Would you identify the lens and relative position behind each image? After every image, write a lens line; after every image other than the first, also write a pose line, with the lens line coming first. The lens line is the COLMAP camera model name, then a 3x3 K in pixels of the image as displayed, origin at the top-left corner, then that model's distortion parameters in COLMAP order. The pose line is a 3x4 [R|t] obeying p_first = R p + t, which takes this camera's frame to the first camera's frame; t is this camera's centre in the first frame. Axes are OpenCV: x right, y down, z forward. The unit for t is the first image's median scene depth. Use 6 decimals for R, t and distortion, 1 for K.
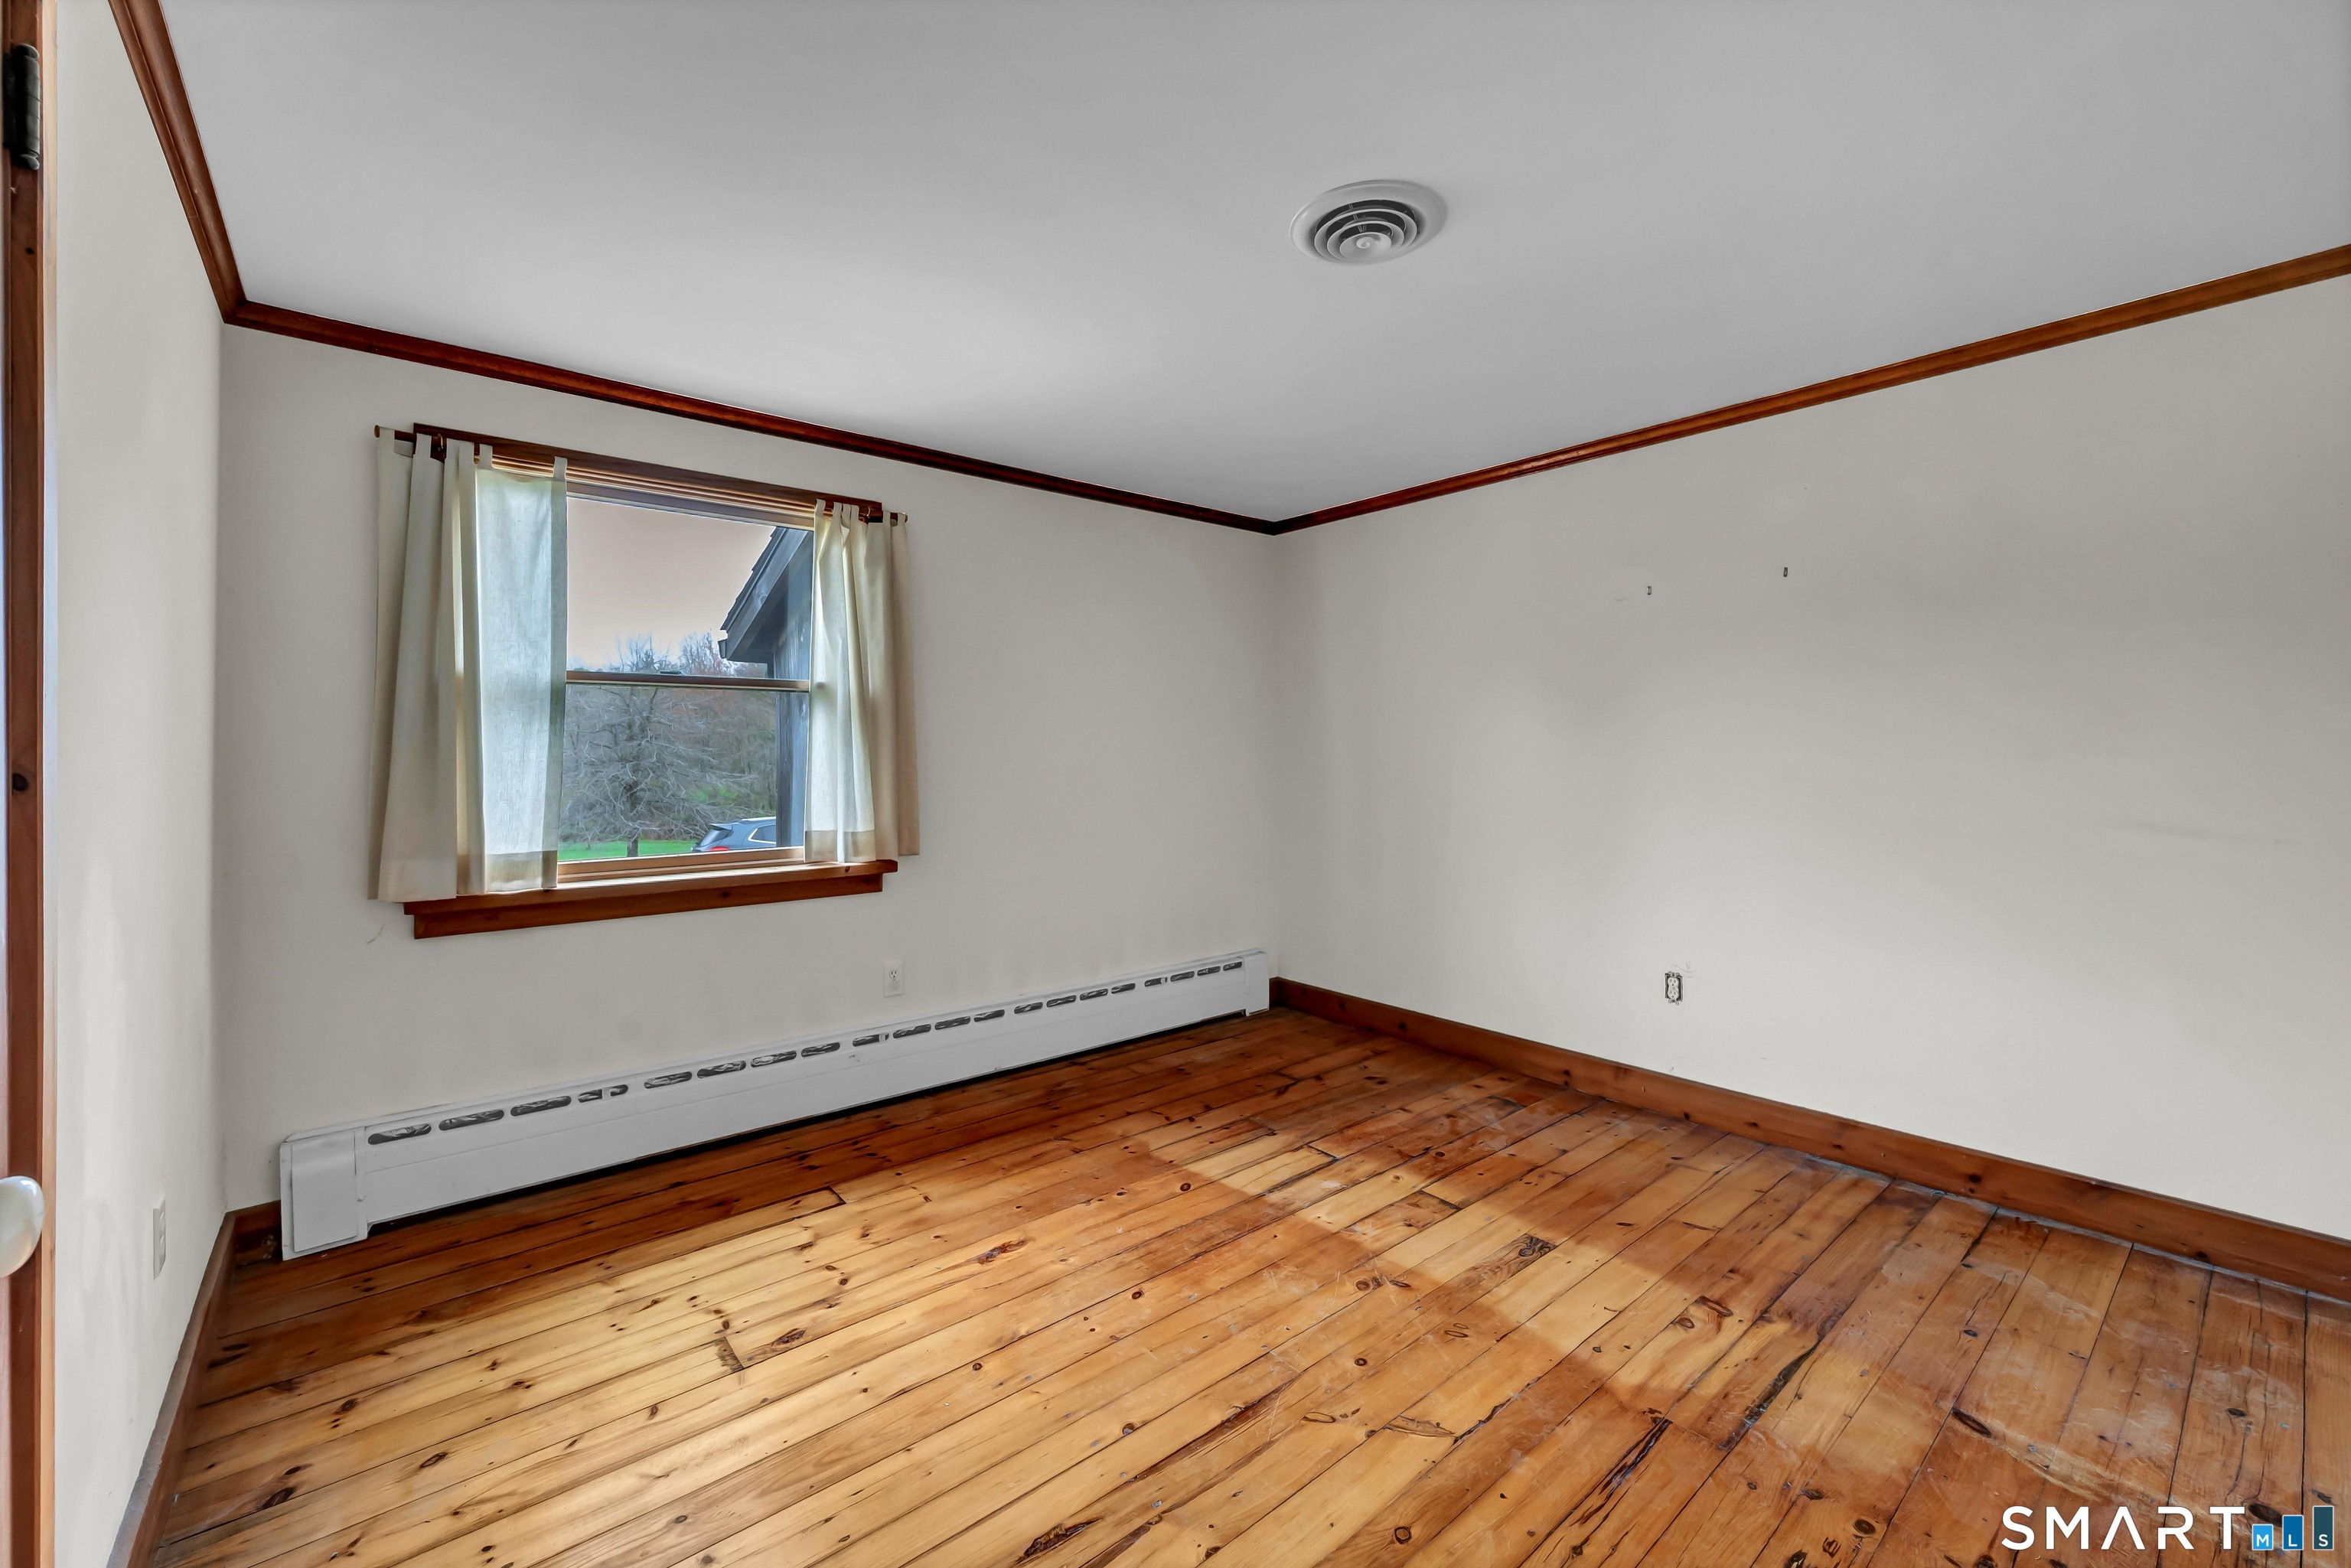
lens RADIAL K [[945.9, 0, 1170.0], [0, 945.9, 772.9], [0, 0, 1]] dist [-0.000594, -0.000601]
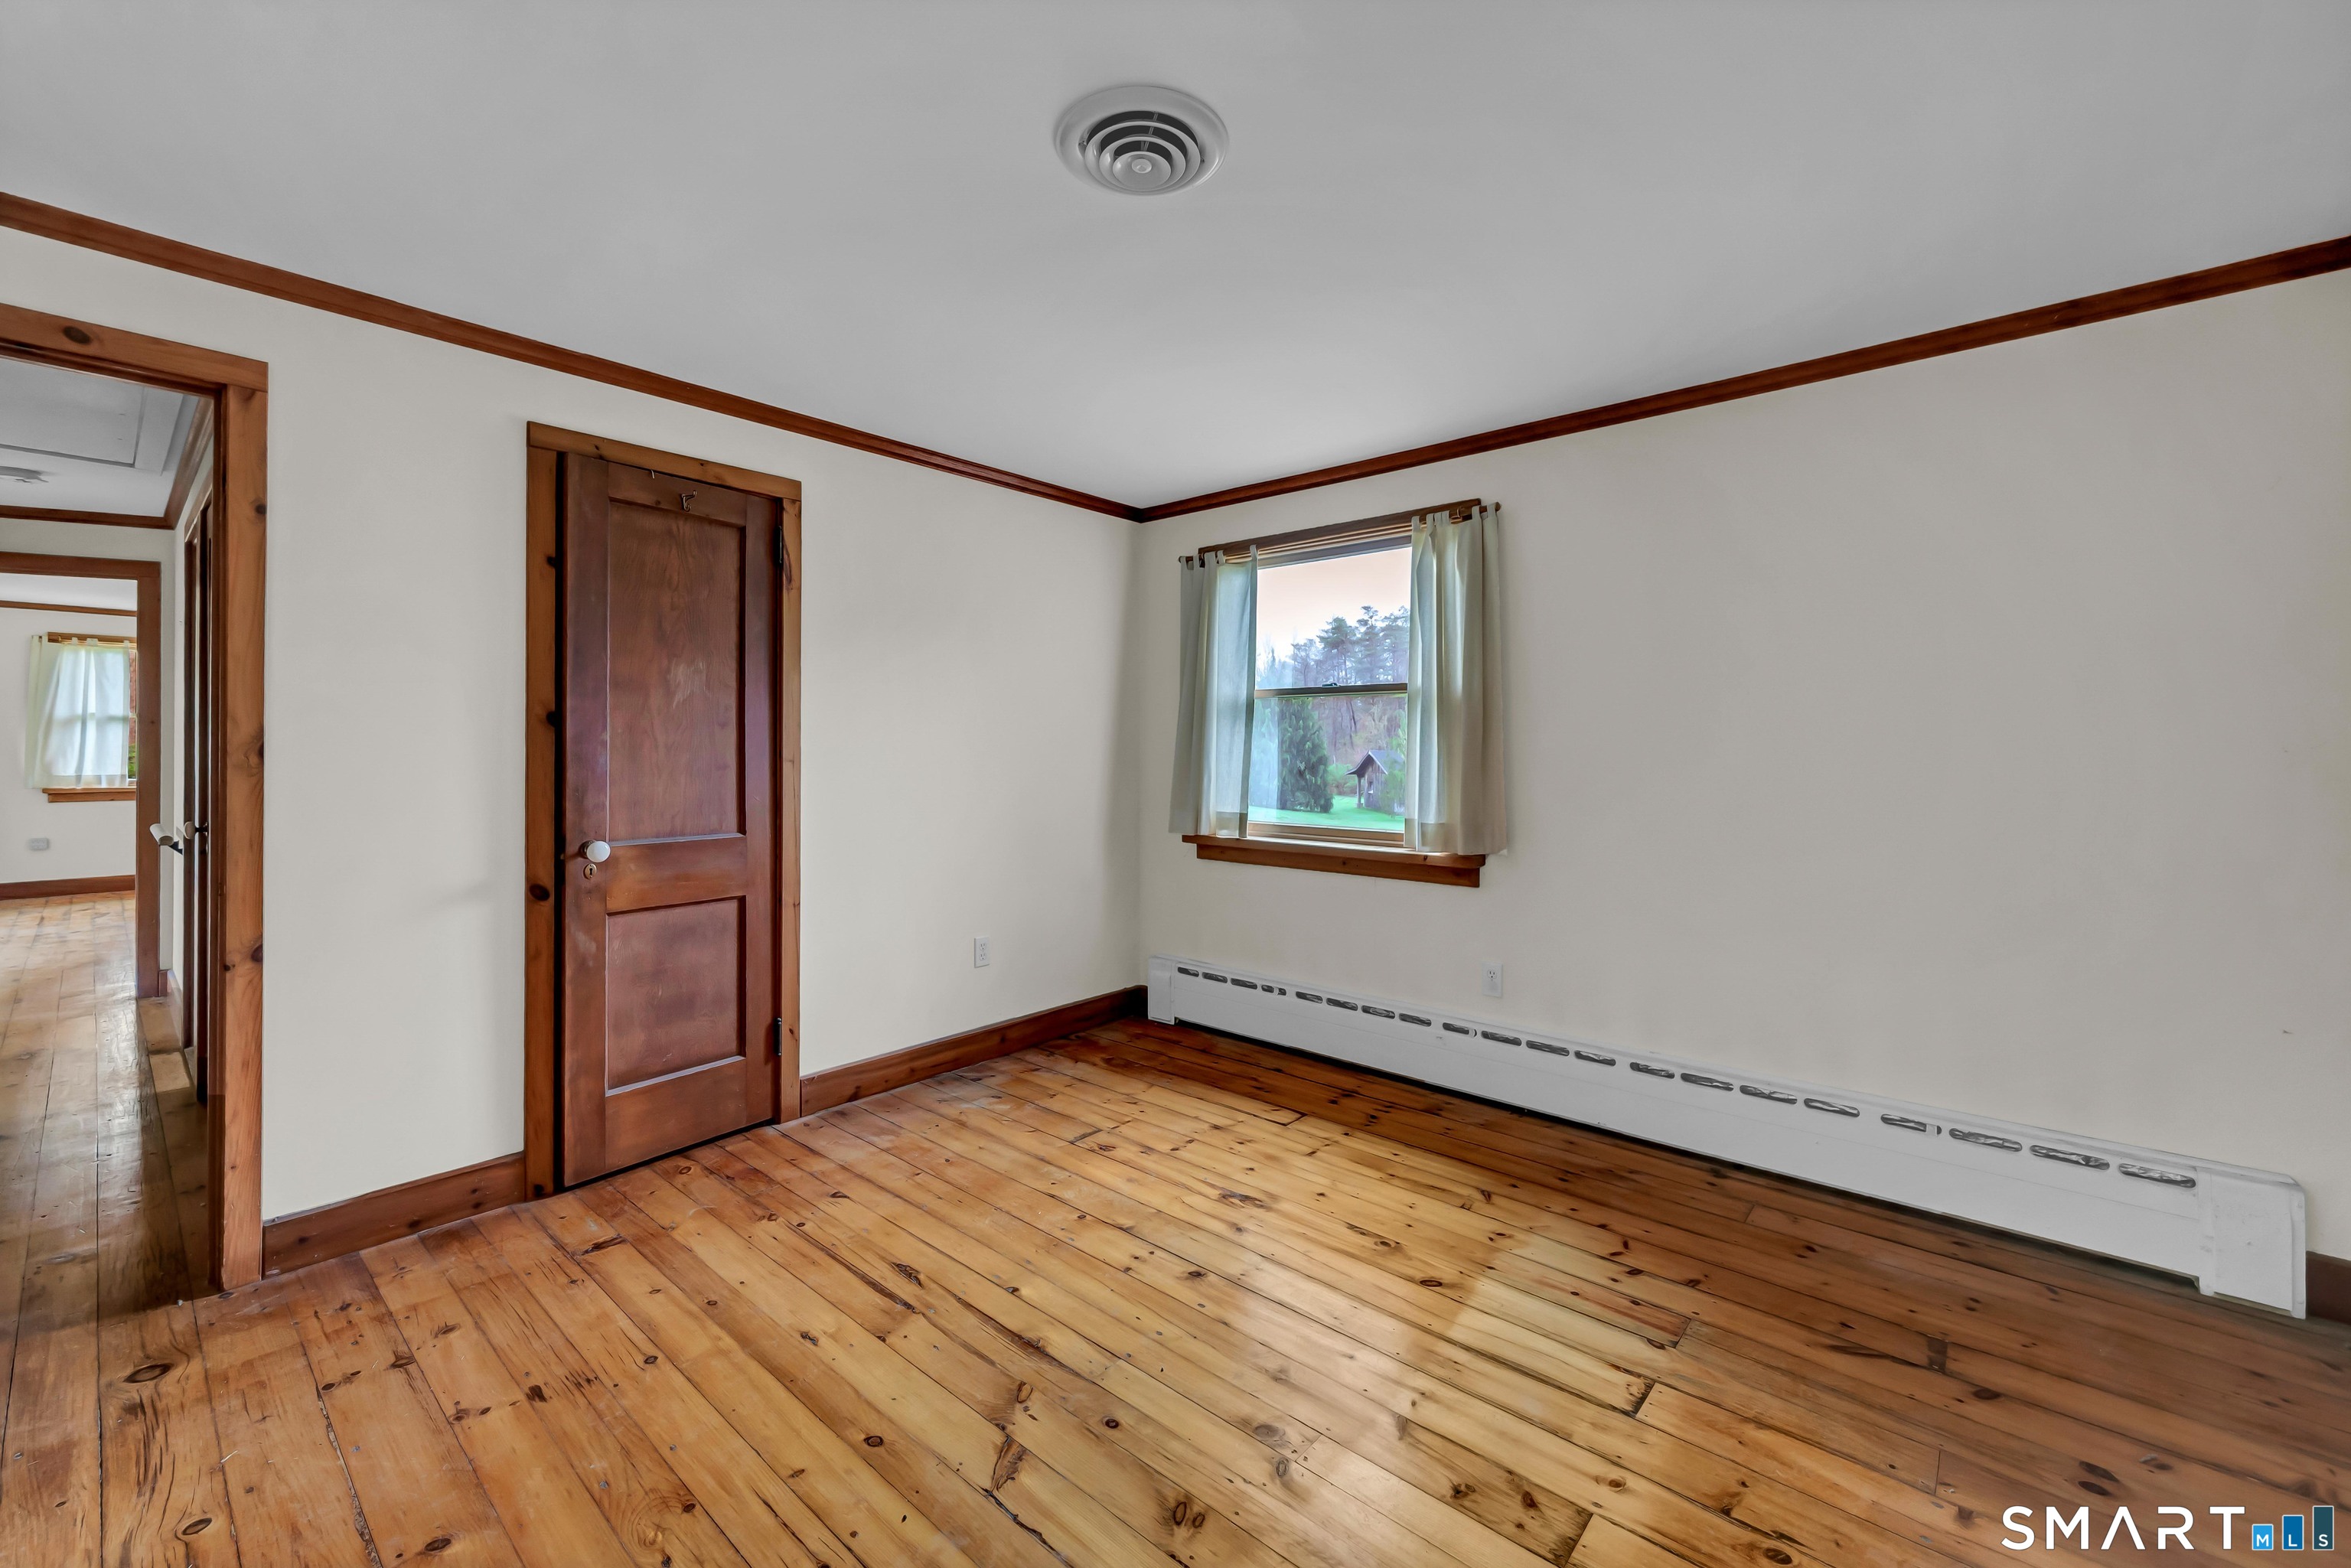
lens RADIAL K [[945.9, 0, 1166.9], [0, 945.9, 762.9], [0, 0, 1]] dist [-0.000594, -0.000601]
pose [[0.150238, 0.019858, -0.988450, 0.717040], [-0.025024, 0.999554, 0.016277, -0.015394], [0.988333, 0.022290, 0.150668, 0.593573]]
